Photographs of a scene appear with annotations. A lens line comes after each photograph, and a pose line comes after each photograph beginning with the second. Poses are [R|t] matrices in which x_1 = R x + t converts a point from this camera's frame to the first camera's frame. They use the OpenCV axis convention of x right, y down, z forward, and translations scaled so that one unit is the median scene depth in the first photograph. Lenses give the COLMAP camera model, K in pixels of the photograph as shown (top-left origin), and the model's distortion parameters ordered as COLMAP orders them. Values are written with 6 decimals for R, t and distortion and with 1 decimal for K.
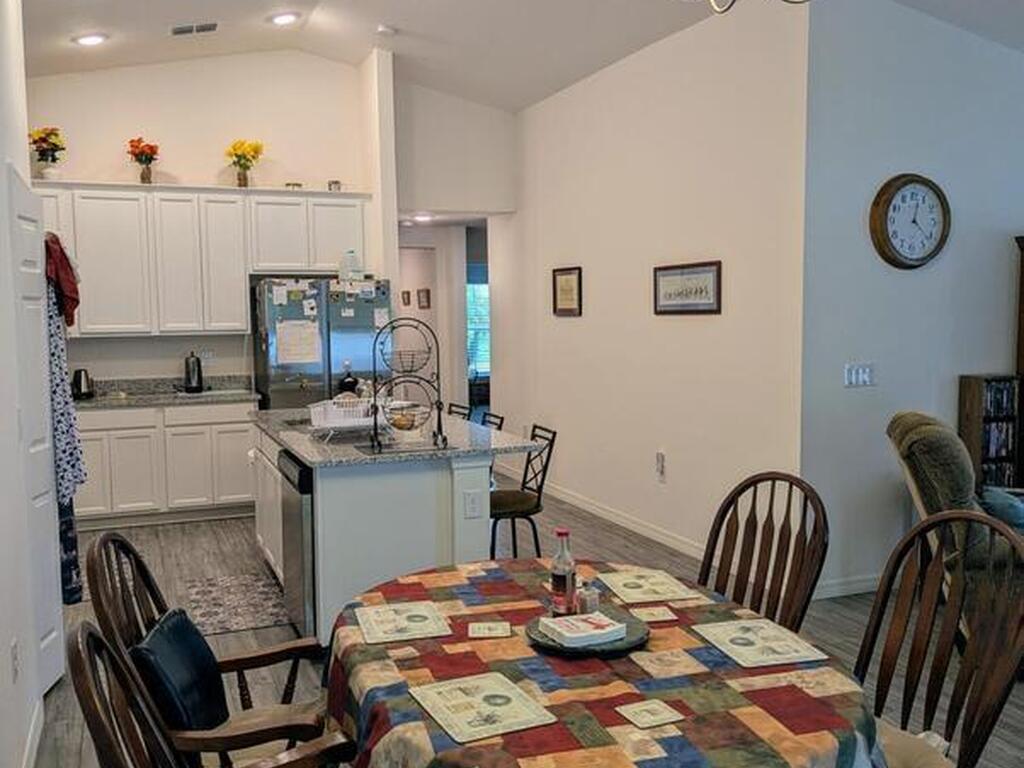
lens RADIAL K [[957.4, 0, 524.4], [0, 957.4, 389.9], [0, 0, 1]] dist [0.023802, -0.000819]
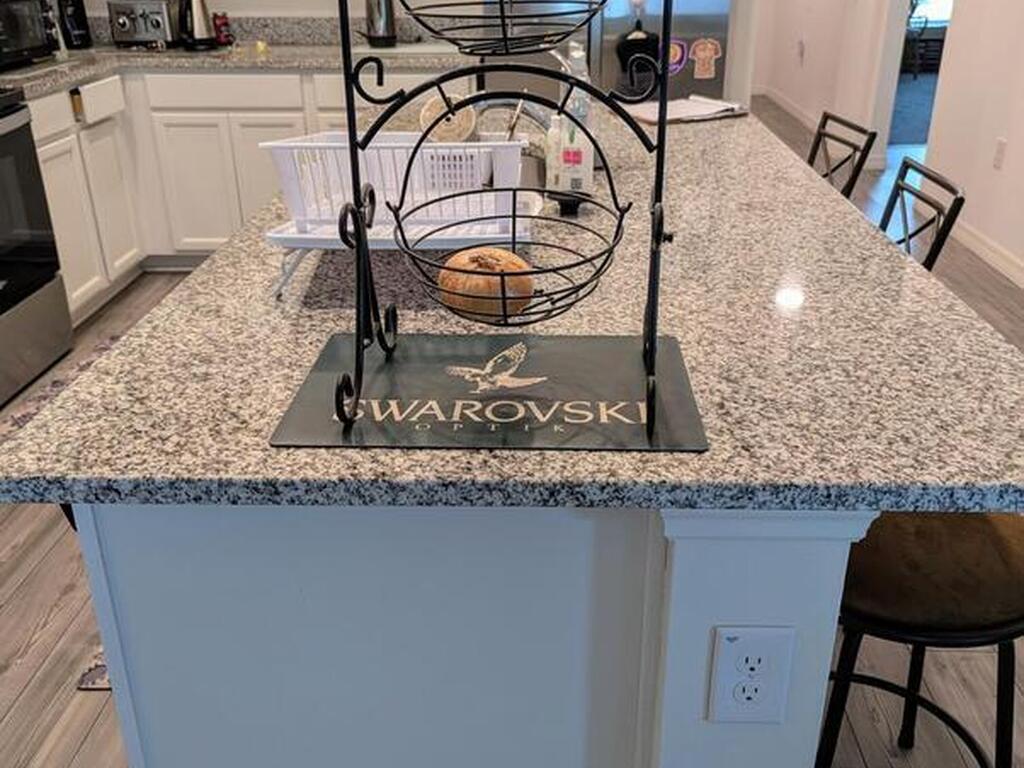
lens RADIAL K [[957.4, 0, 524.4], [0, 957.4, 389.9], [0, 0, 1]] dist [0.023802, -0.000819]
pose [[0.910196, 0.181674, -0.372208, -0.017660], [-0.040311, 0.933256, 0.356942, -0.014660], [0.412212, -0.309883, 0.856769, 0.495970]]
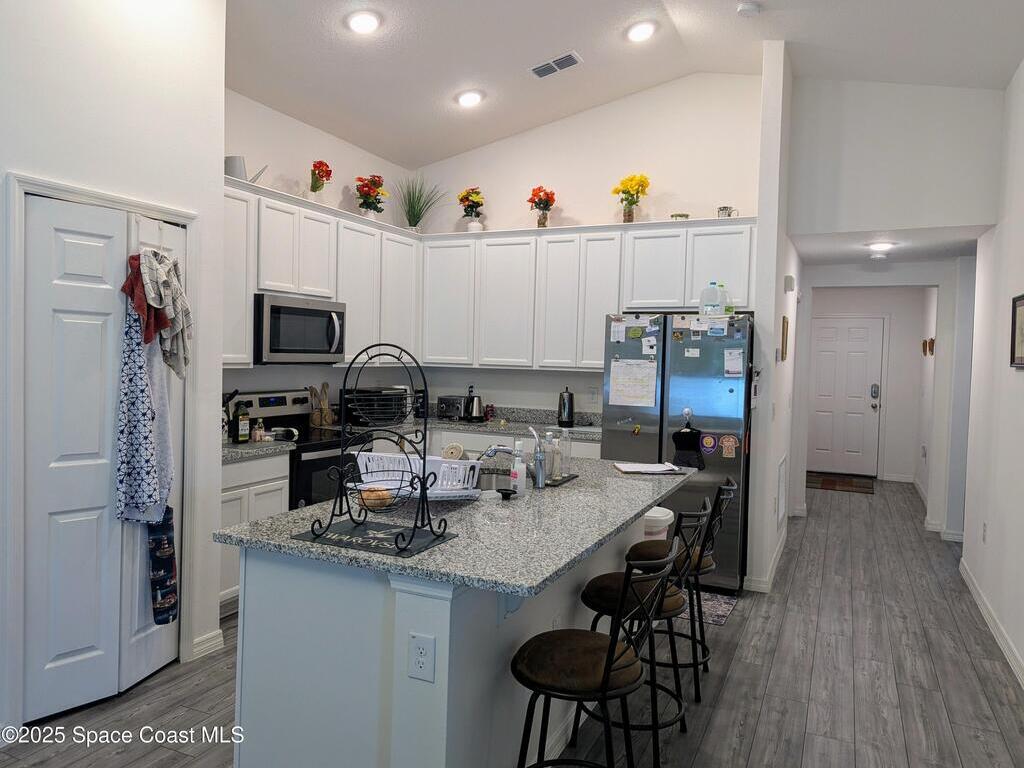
lens RADIAL K [[721.9, 0, 512.2], [0, 721.9, 386.7], [0, 0, 1]] dist [0.026110, -0.003613]
pose [[0.668144, 0.061786, -0.741462, 0.193475], [-0.097495, 0.995224, -0.004922, -0.031471], [0.737617, 0.075578, 0.670977, 0.448669]]
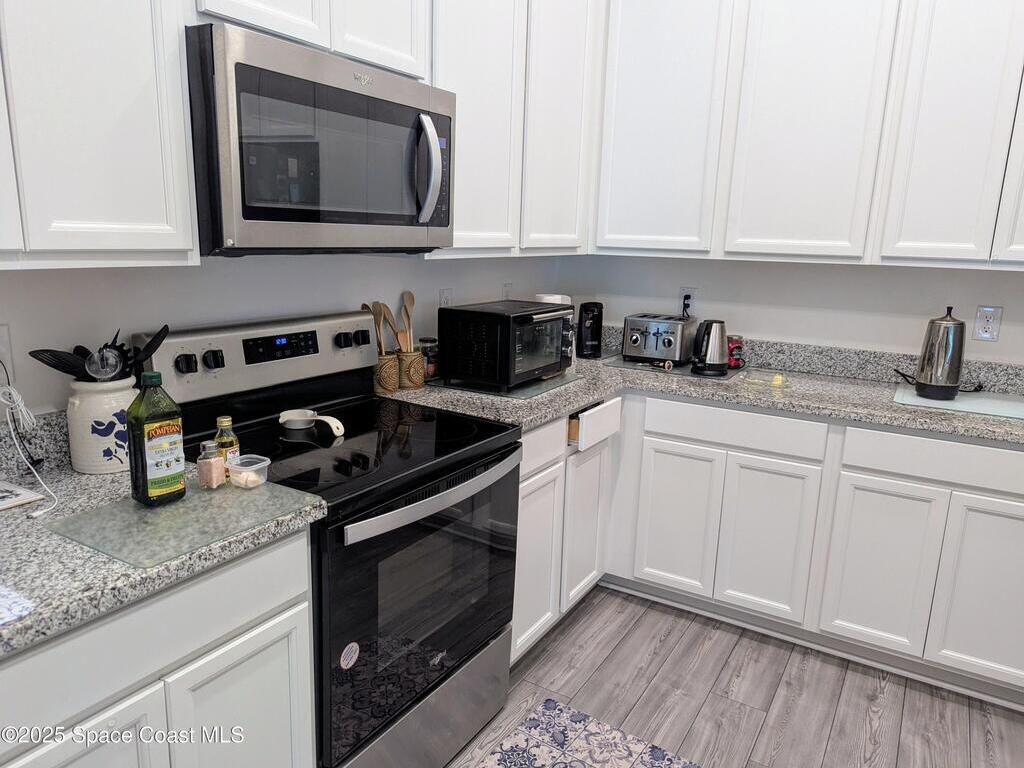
lens RADIAL K [[714.3, 0, 513.4], [0, 714.3, 391.9], [0, 0, 1]] dist [0.037272, -0.000913]
pose [[0.589564, 0.204837, -0.781317, -0.199187], [-0.107267, 0.978597, 0.175616, -0.039387], [0.800568, -0.019727, 0.598918, 0.650735]]
